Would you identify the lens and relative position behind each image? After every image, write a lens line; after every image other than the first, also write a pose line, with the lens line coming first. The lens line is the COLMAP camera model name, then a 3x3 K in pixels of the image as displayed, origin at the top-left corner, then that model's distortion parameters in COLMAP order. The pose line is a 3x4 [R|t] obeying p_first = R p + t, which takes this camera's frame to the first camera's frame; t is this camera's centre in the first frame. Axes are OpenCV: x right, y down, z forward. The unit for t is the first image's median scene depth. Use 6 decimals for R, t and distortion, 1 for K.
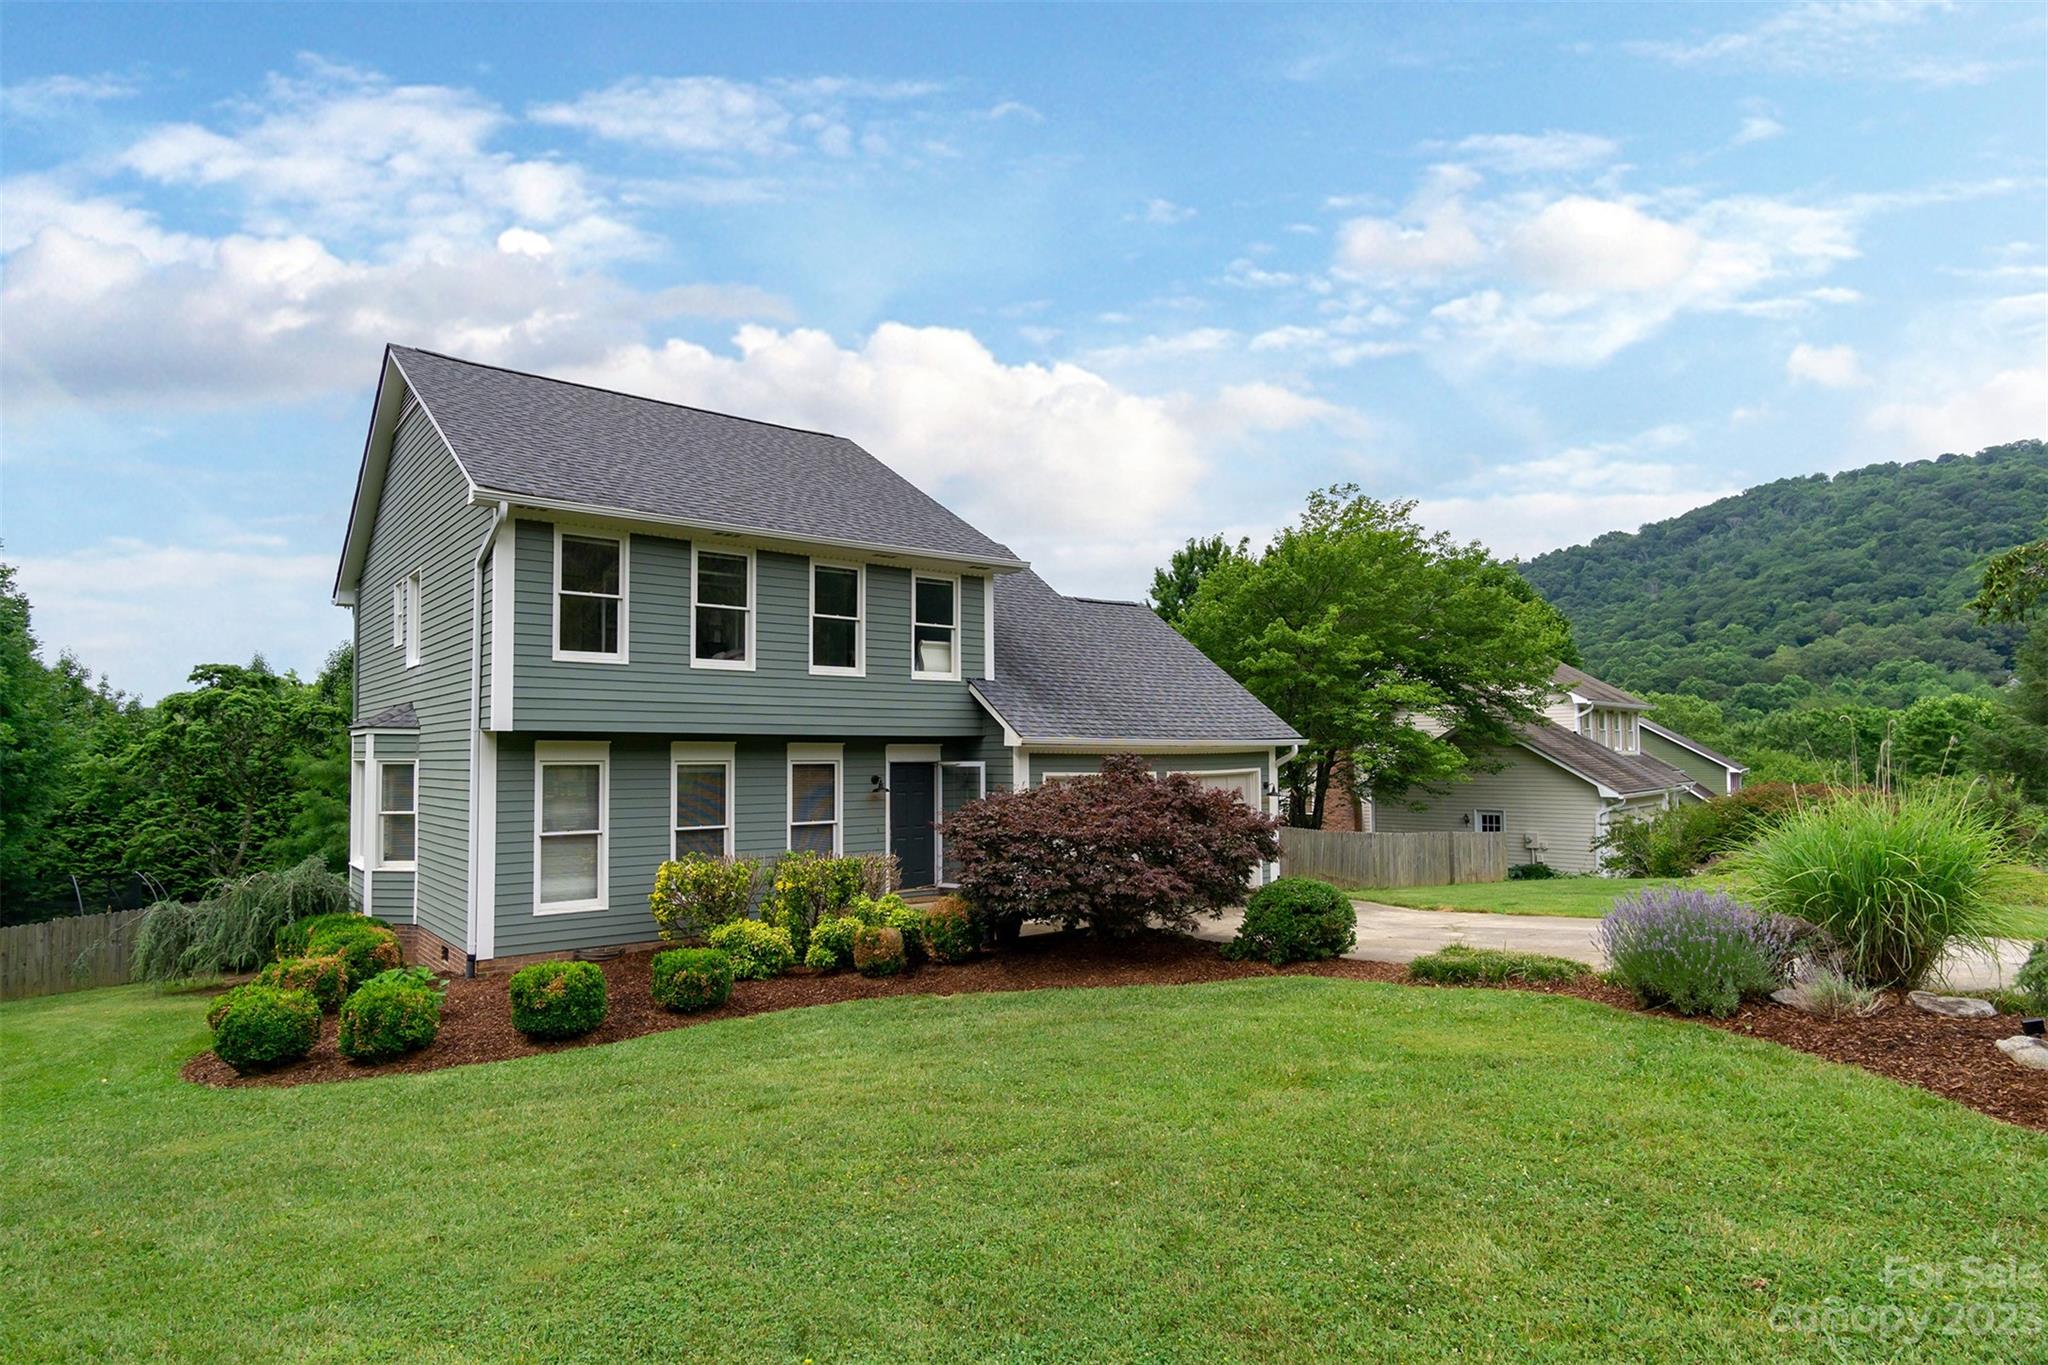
lens RADIAL K [[1086.7, 0, 1022.5], [0, 1086.7, 694.9], [0, 0, 1]] dist [0.003550, 0.001568]
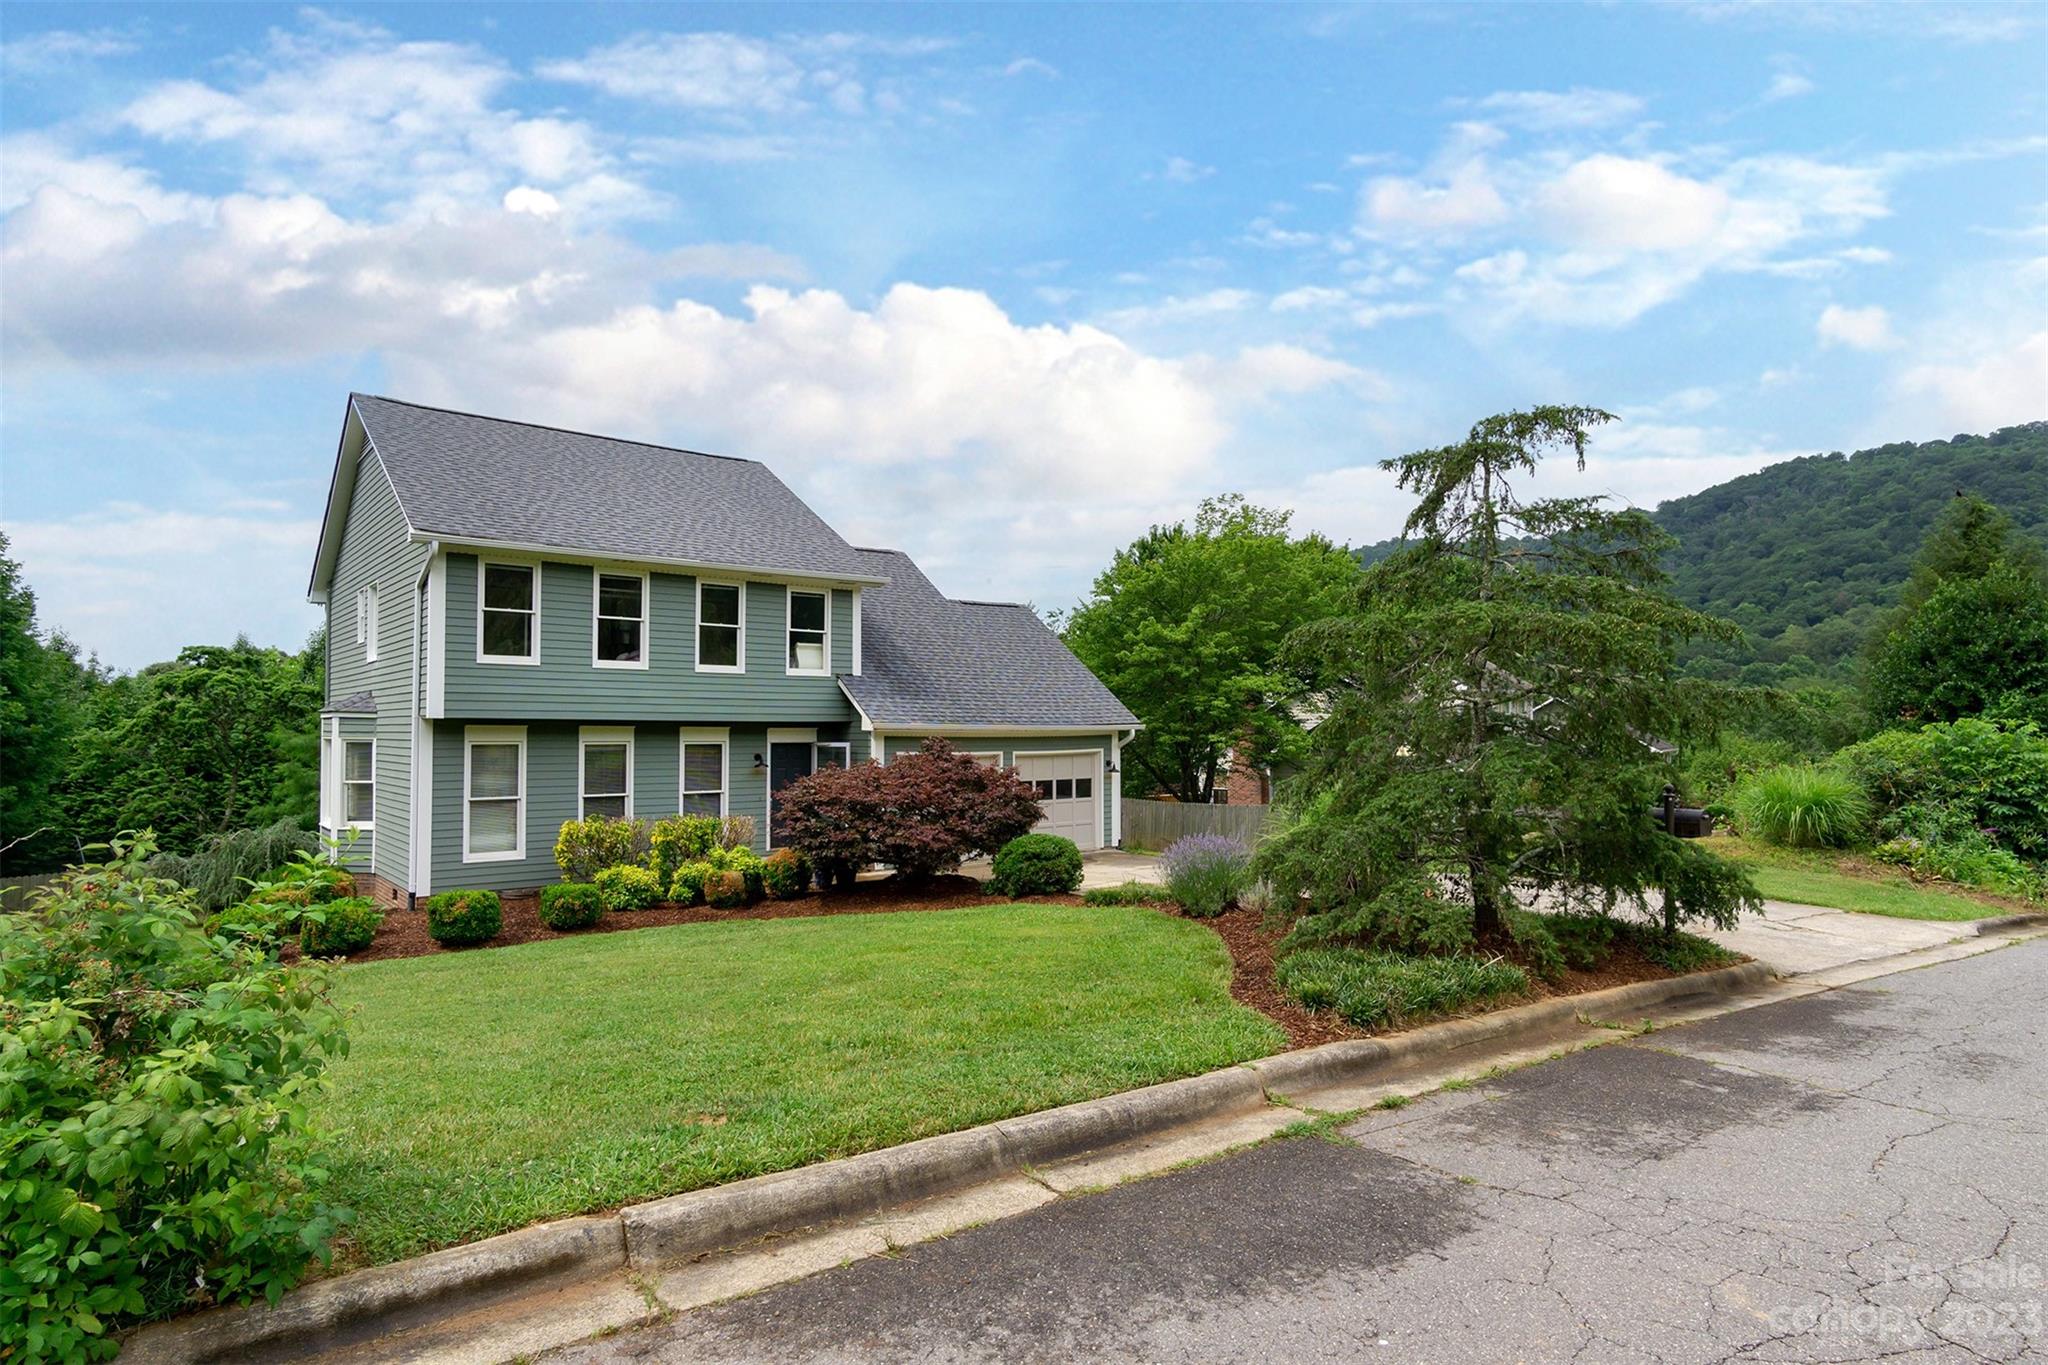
lens RADIAL K [[1057.3, 0, 1026.1], [0, 1057.3, 688.1], [0, 0, 1]] dist [0.003793, 0.000812]
pose [[0.999666, 0.007574, 0.024691, 0.132054], [-0.007930, 0.999865, 0.014378, -0.018248], [-0.024579, -0.014569, 0.999592, -0.187032]]
